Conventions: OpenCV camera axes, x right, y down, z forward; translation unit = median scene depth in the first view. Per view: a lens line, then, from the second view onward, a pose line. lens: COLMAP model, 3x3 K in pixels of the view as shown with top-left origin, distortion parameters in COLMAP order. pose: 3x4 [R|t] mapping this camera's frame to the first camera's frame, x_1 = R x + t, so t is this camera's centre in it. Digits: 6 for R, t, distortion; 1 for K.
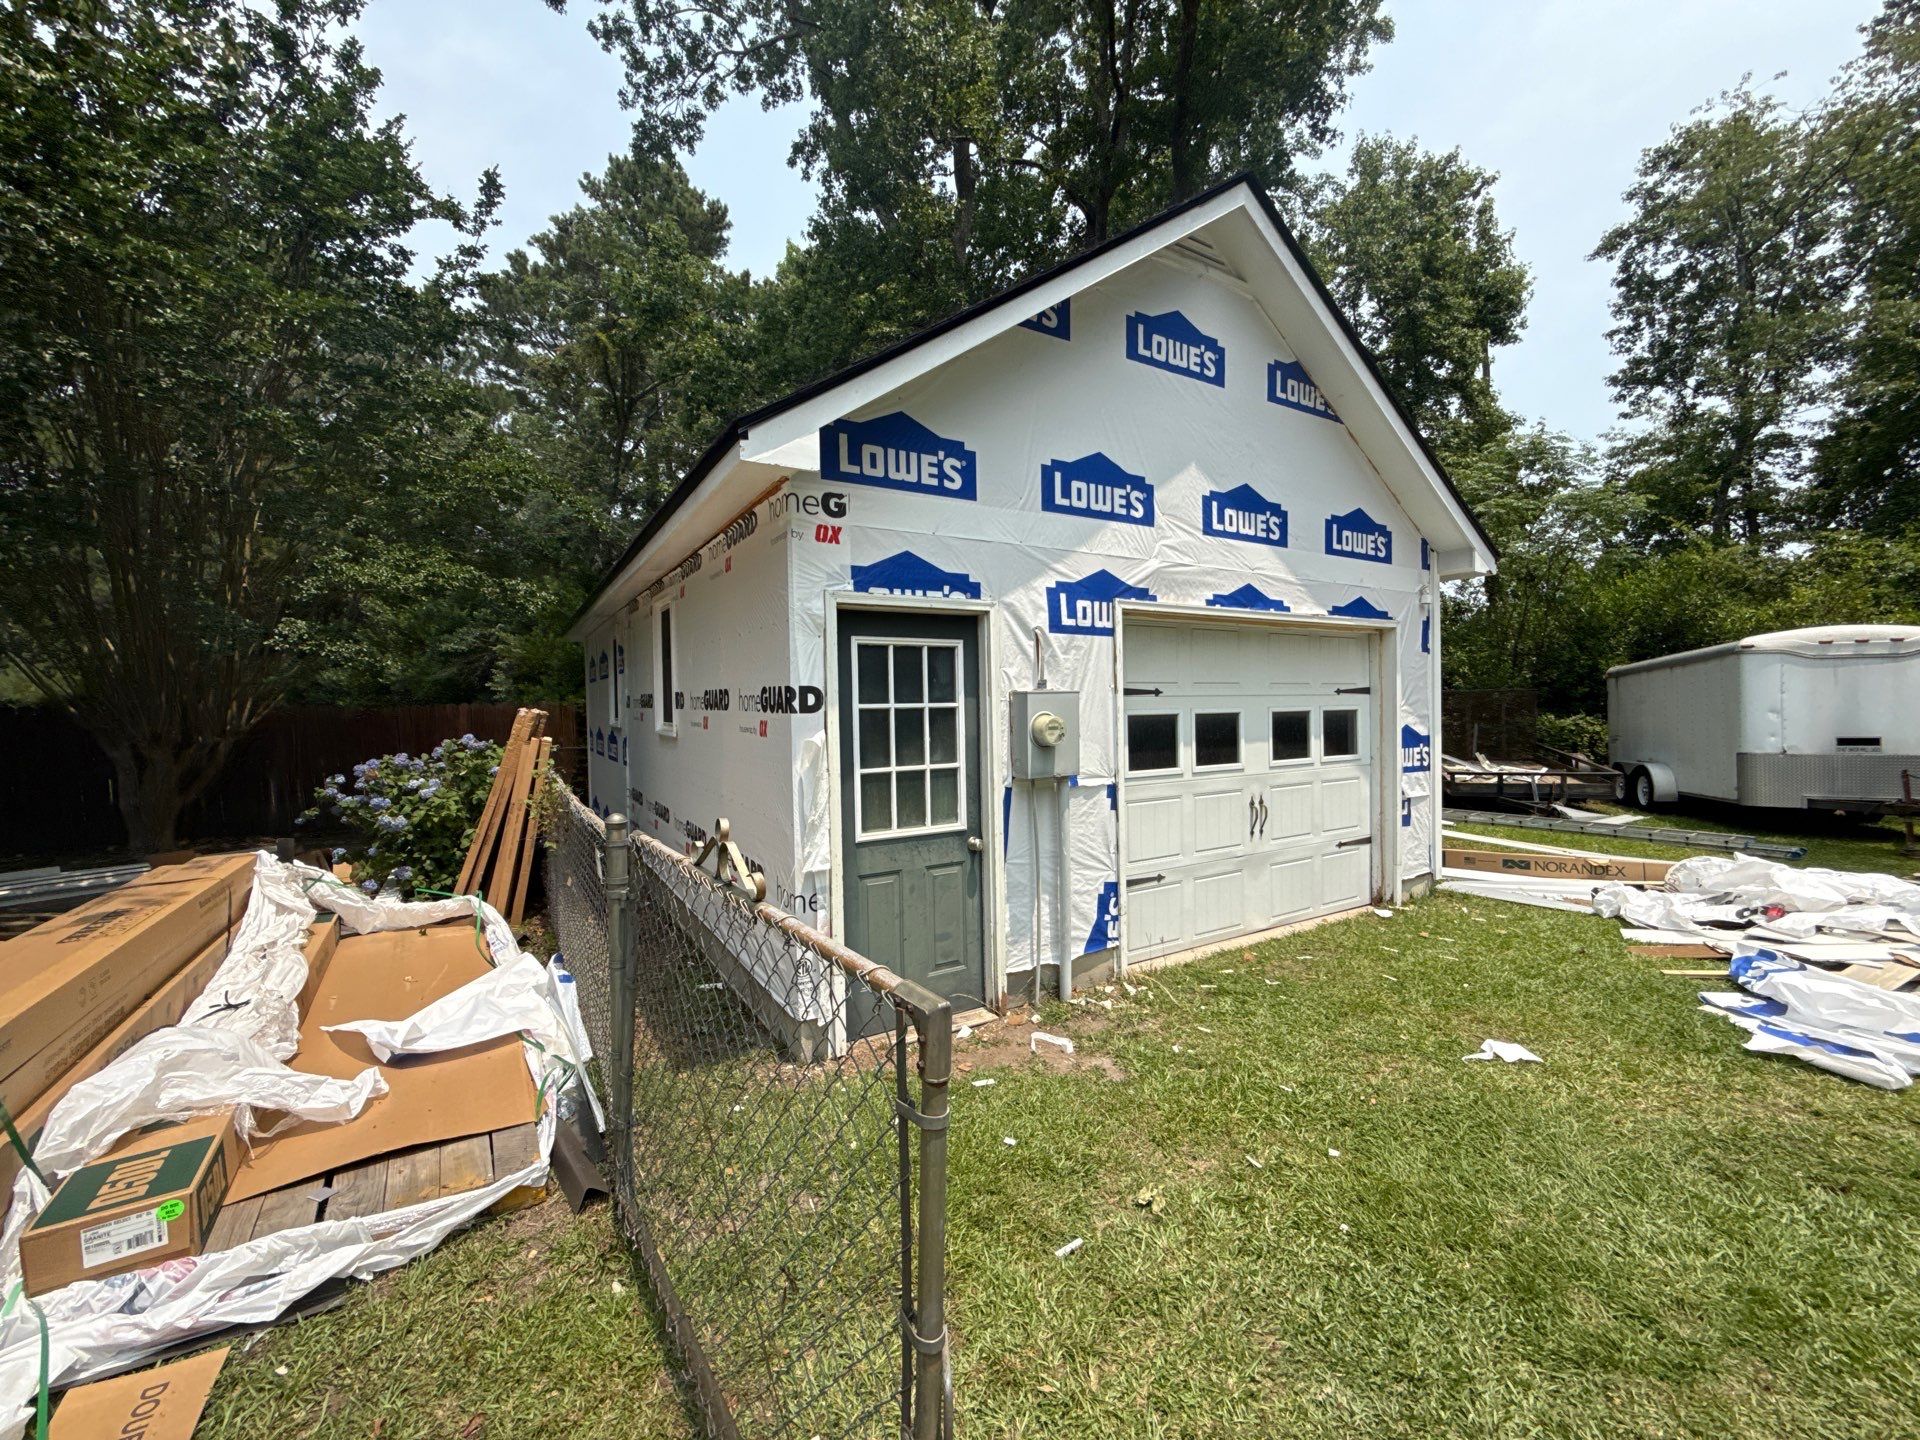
lens RADIAL K [[783.5, 0, 960.0], [0, 783.5, 720.0], [0, 0, 1]] dist [0.003616, 0.000153]
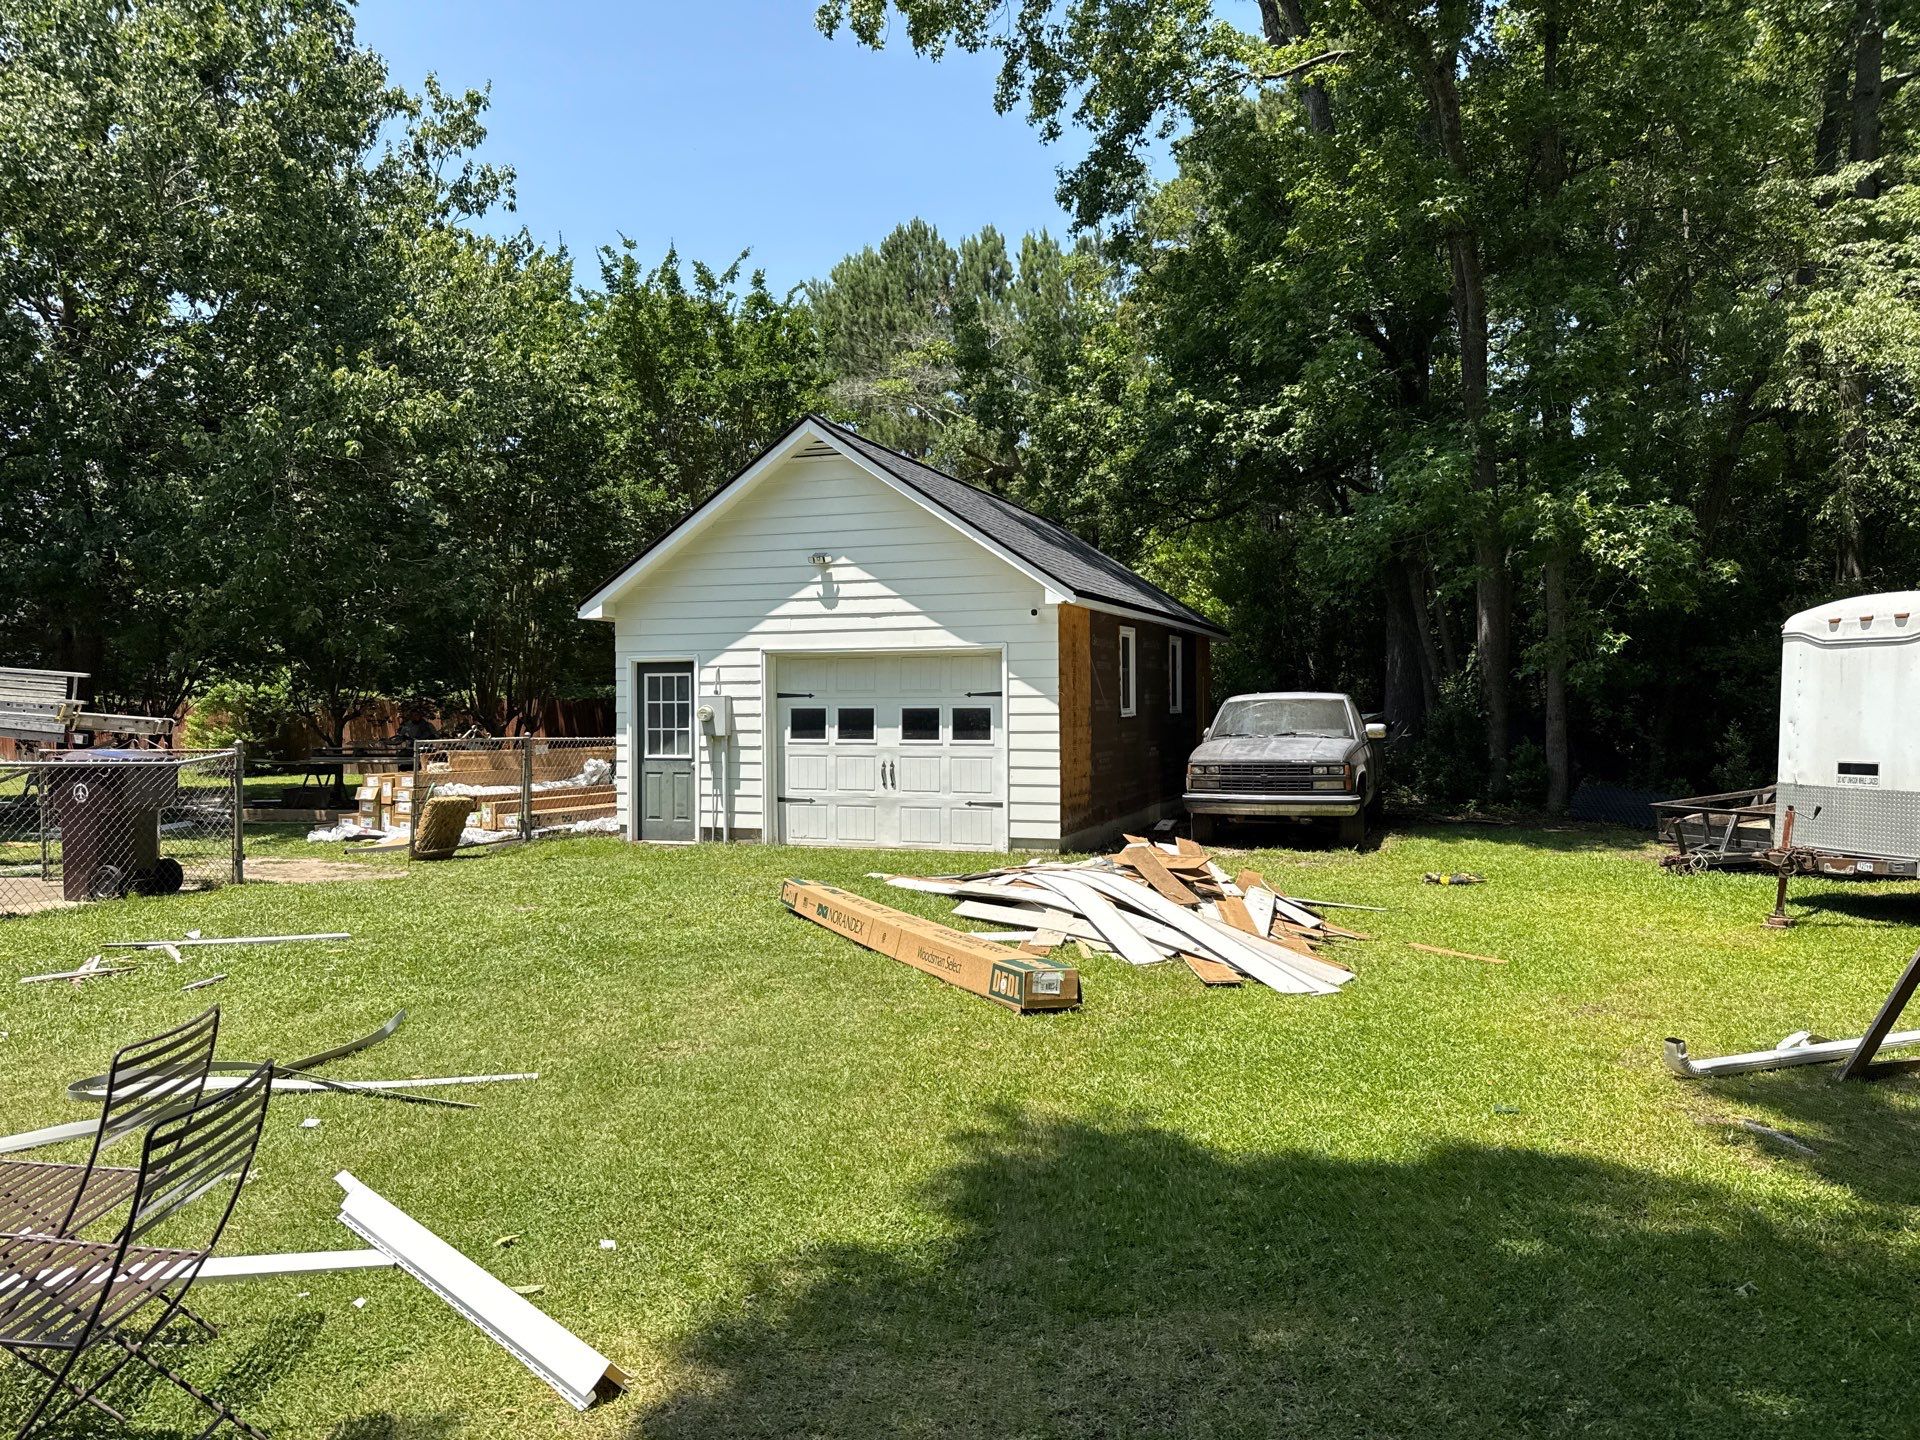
lens RADIAL K [[1418.3, 0, 1012.1], [0, 1418.3, 716.0], [0, 0, 1]] dist [0.011323, -0.003443]
pose [[0.598233, 0.020788, -0.801052, 2.817126], [-0.016017, 0.999774, 0.013983, -0.038042], [0.801162, 0.004465, 0.598431, -0.505071]]
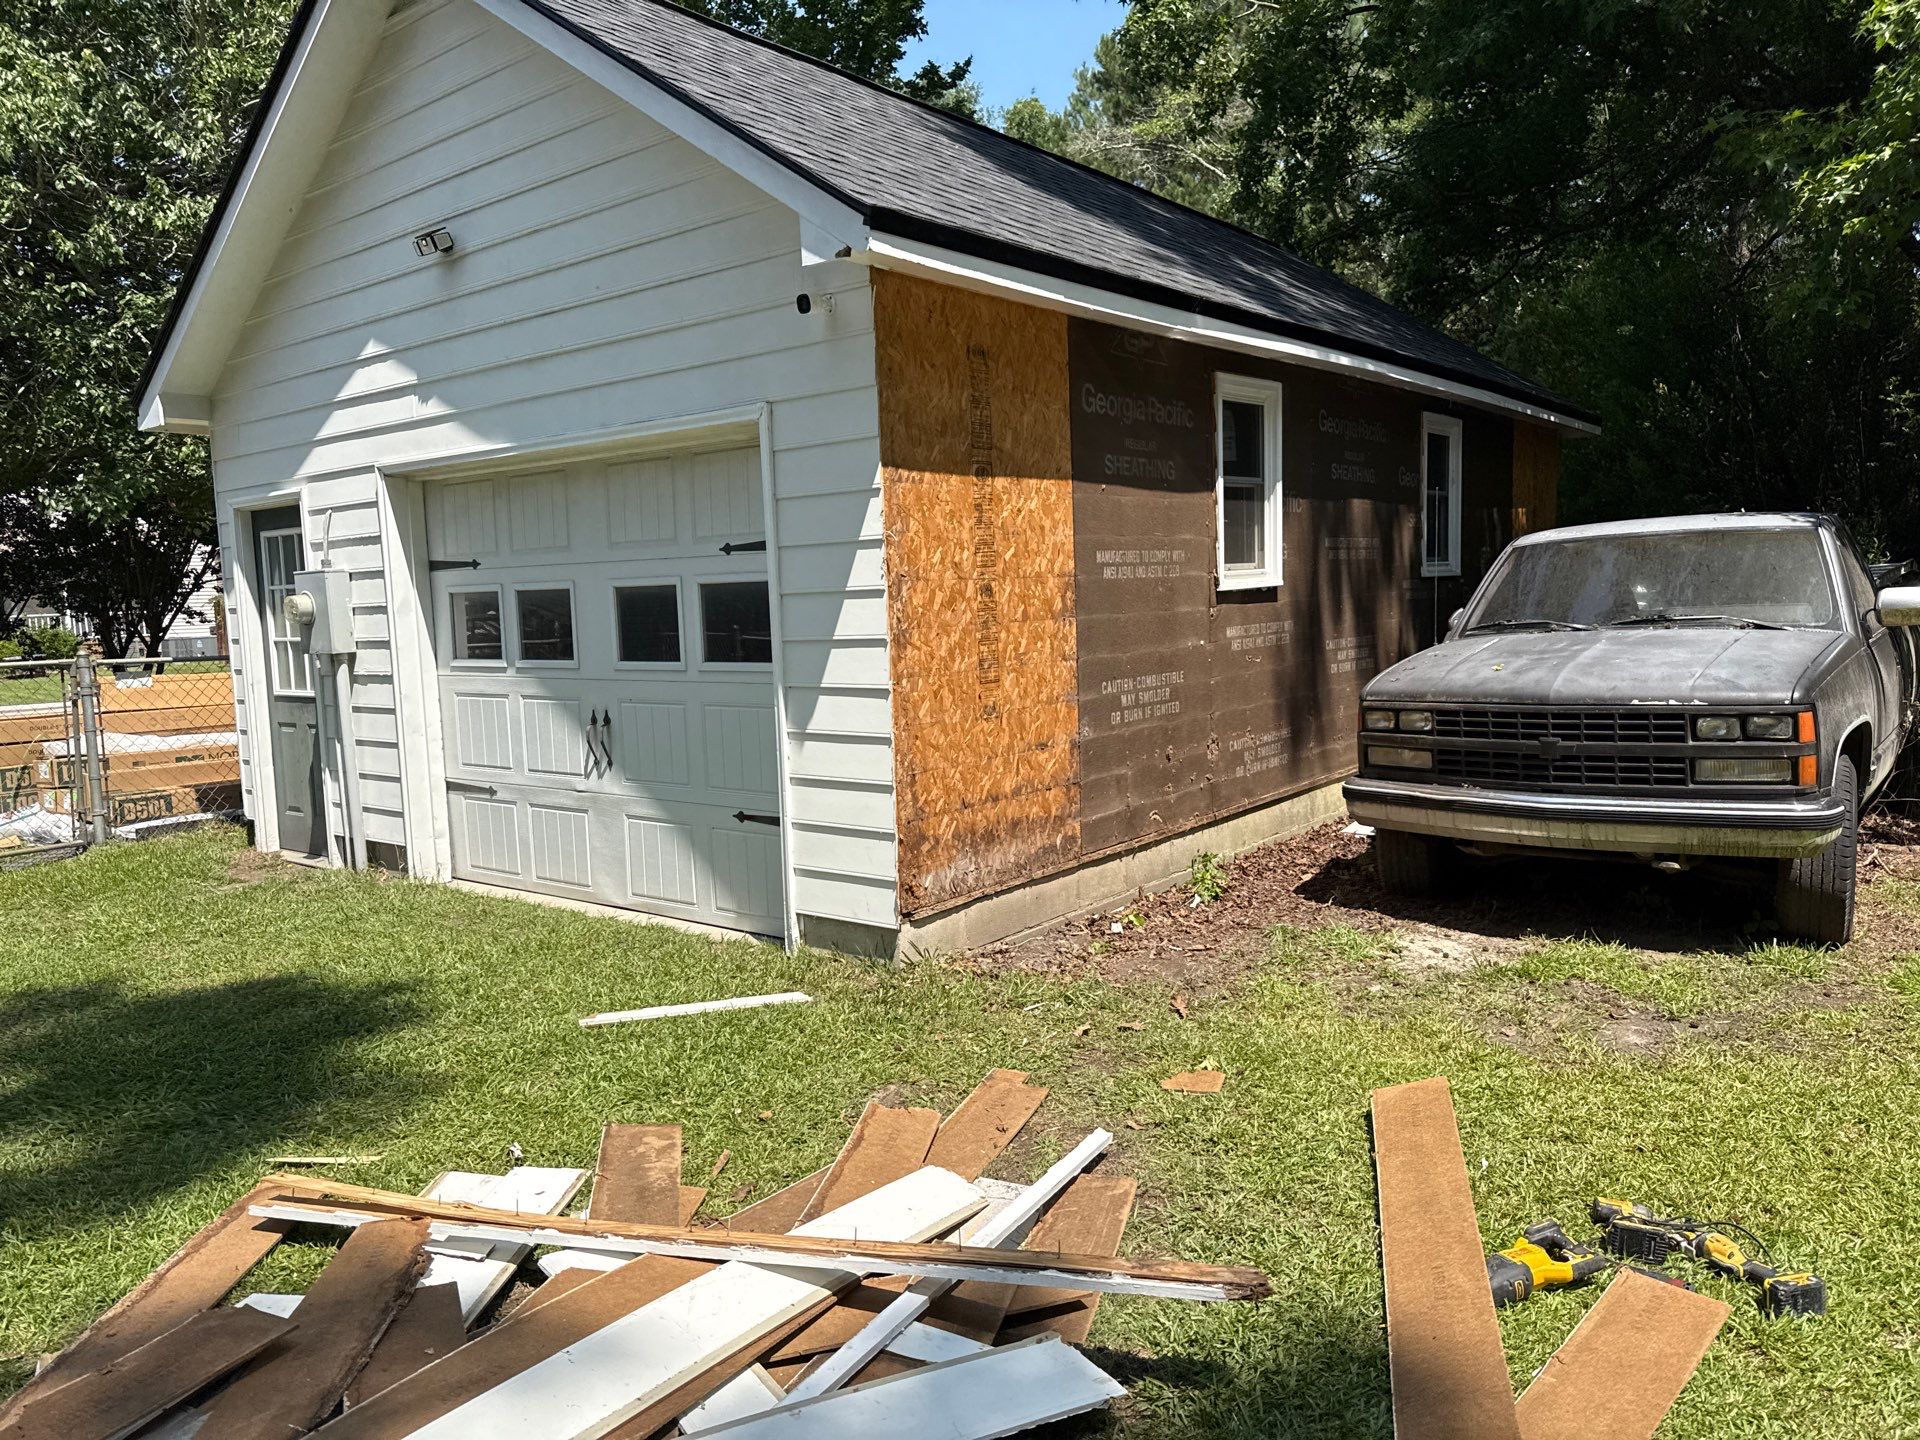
lens RADIAL K [[1447.9, 0, 980.9], [0, 1447.9, 711.9], [0, 0, 1]] dist [0.136817, -0.295283]
pose [[0.308411, 0.085535, -0.947400, 1.694278], [0.016639, 0.995312, 0.095277, -0.016915], [0.951108, -0.045149, 0.305542, 0.930146]]
